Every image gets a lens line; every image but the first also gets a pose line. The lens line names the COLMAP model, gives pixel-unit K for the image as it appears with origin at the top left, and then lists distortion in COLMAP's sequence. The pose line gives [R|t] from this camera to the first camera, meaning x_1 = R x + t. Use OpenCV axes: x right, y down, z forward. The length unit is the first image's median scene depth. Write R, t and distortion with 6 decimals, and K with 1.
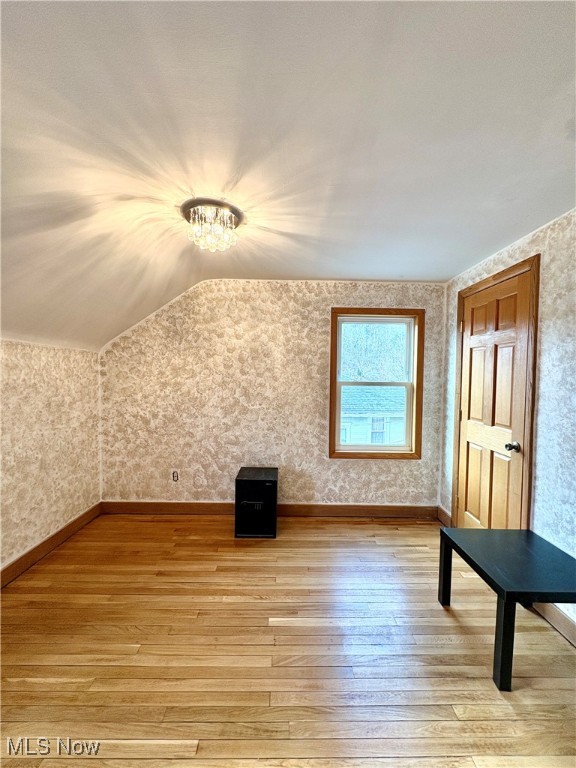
lens RADIAL K [[305.4, 0, 288.2], [0, 305.4, 385.9], [0, 0, 1]] dist [0.000727, 0.000071]
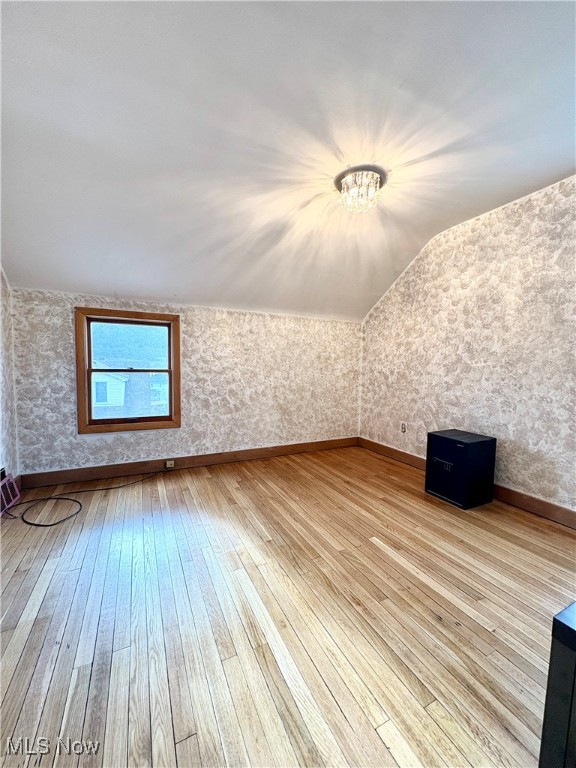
lens RADIAL K [[305.4, 0, 288.2], [0, 305.4, 385.9], [0, 0, 1]] dist [0.000727, 0.000071]
pose [[0.431705, 0.057997, -0.900149, 0.442053], [-0.042004, 0.998141, 0.044166, 0.115100], [0.901036, 0.018743, 0.433338, 0.147407]]
